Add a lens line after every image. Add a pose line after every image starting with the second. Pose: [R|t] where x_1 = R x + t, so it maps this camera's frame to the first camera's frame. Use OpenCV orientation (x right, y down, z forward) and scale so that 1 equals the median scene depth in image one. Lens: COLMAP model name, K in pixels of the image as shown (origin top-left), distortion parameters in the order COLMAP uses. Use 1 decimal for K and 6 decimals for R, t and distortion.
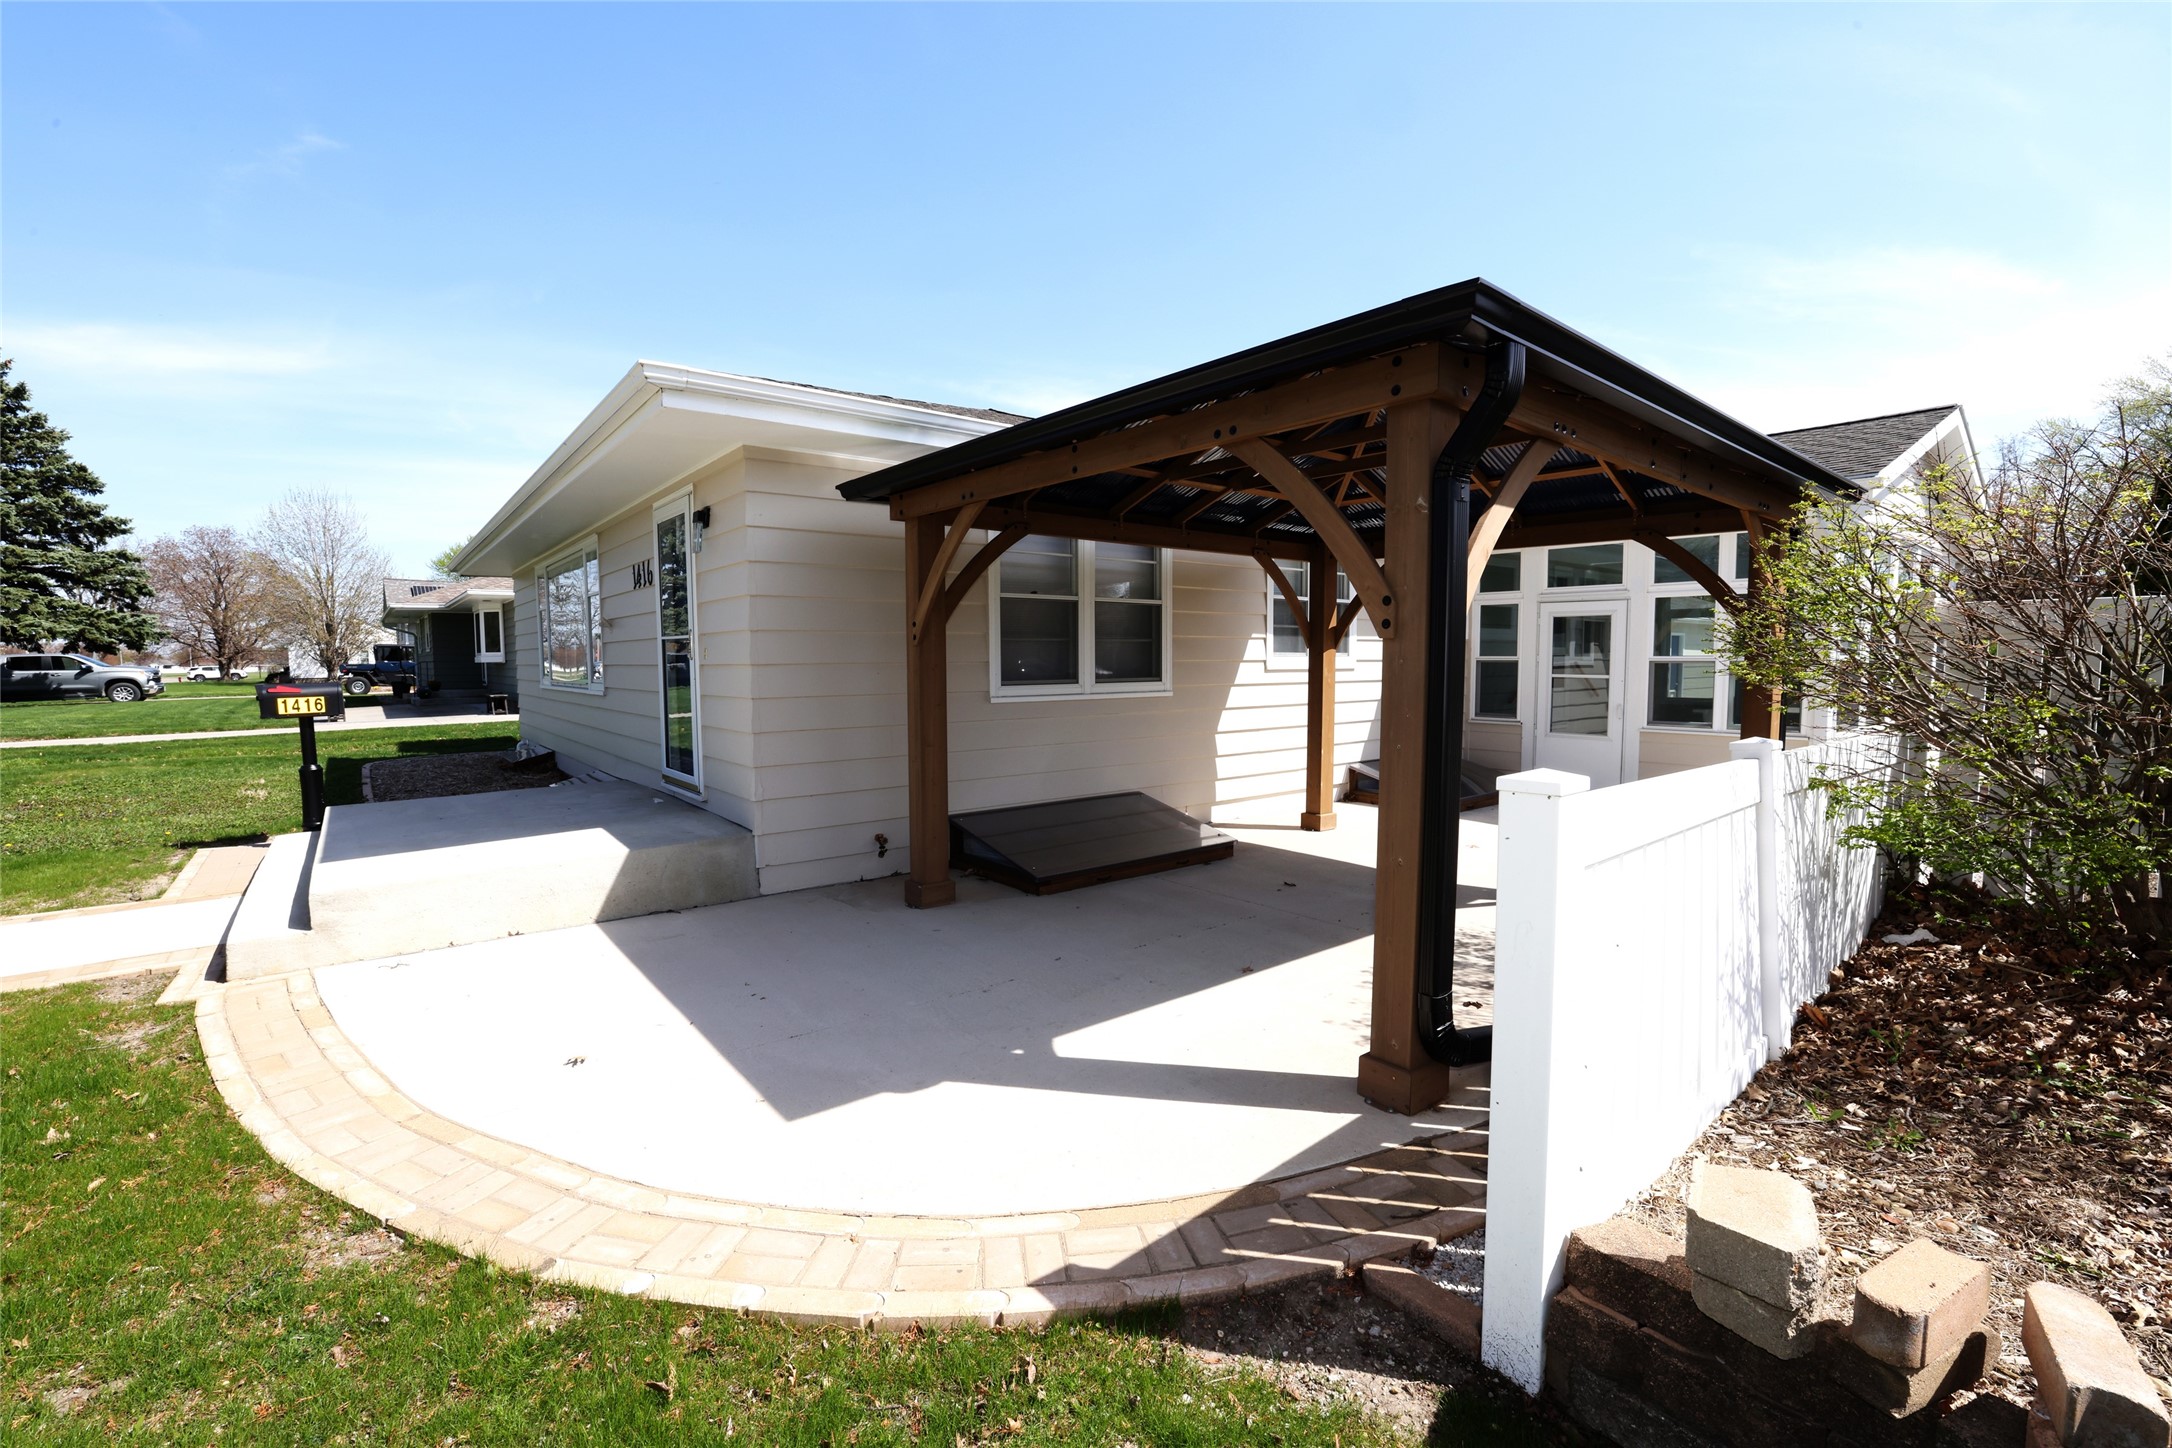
lens RADIAL K [[897.7, 0, 1086.0], [0, 897.7, 724.0], [0, 0, 1]] dist [-0.020030, 0.000380]
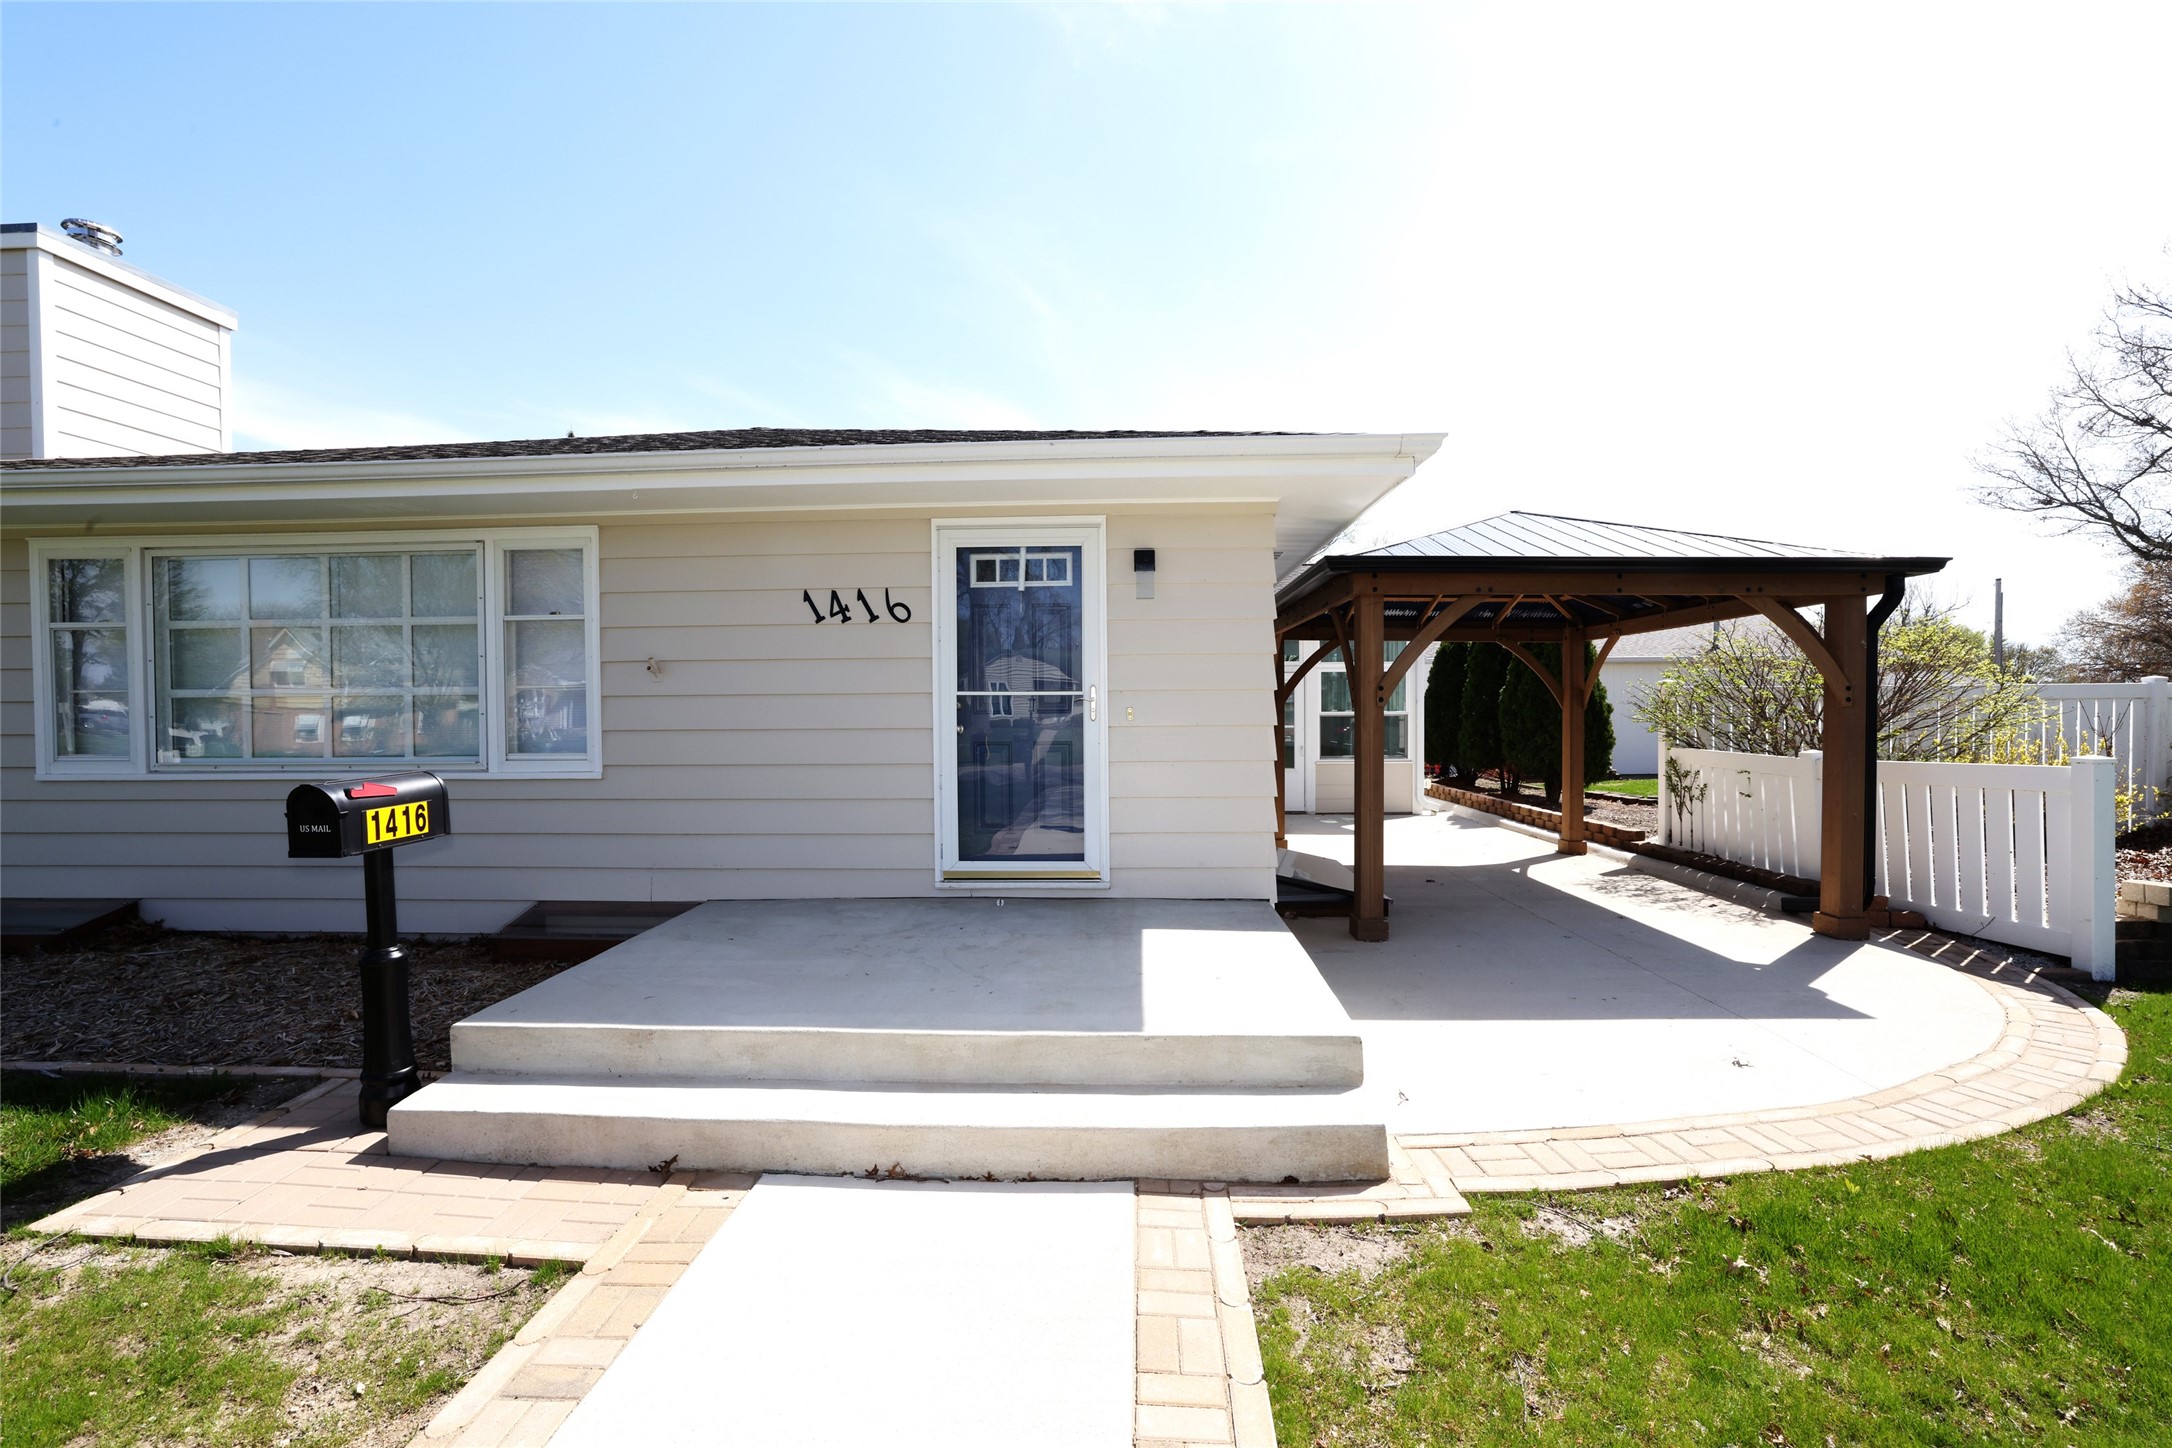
lens RADIAL K [[935.4, 0, 1086.0], [0, 935.4, 724.0], [0, 0, 1]] dist [-0.010026, -0.000266]
pose [[0.657828, -0.016477, 0.752988, -1.453082], [0.054422, 0.998187, -0.025702, -0.057662], [-0.751200, 0.057886, 0.657532, 0.567114]]
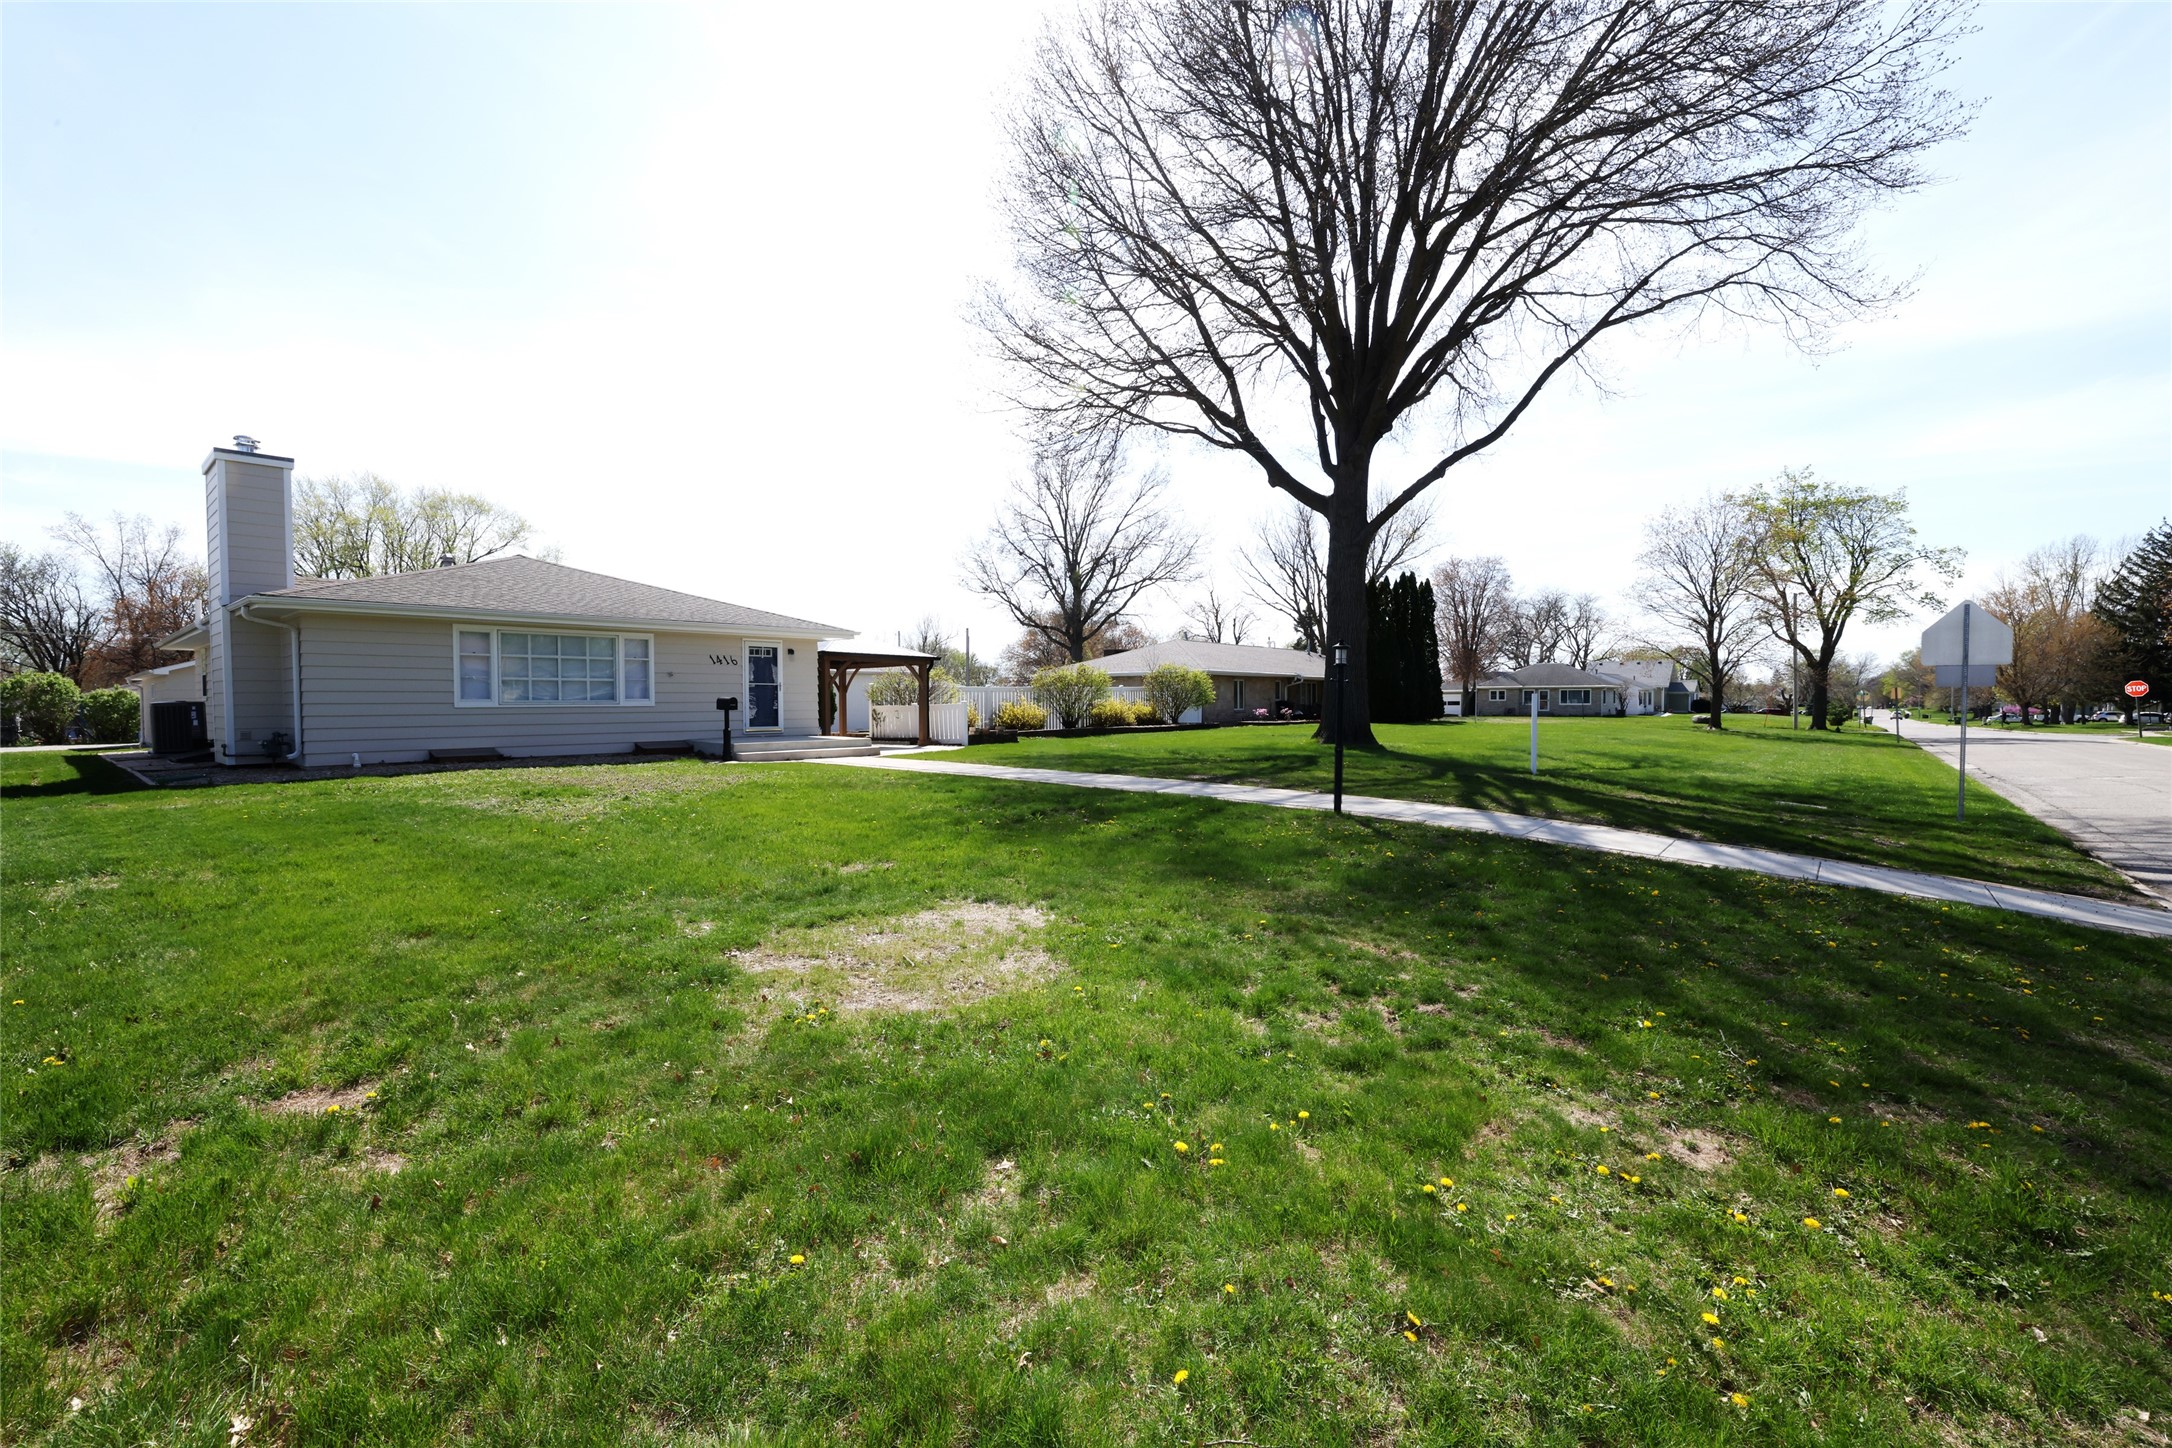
lens RADIAL K [[897.7, 0, 1086.0], [0, 897.7, 724.0], [0, 0, 1]] dist [-0.020030, 0.000380]
pose [[-0.181210, -0.023715, 0.983159, -4.396045], [0.067638, 0.997041, 0.036516, -0.002243], [-0.981116, 0.073116, -0.179069, 0.618242]]
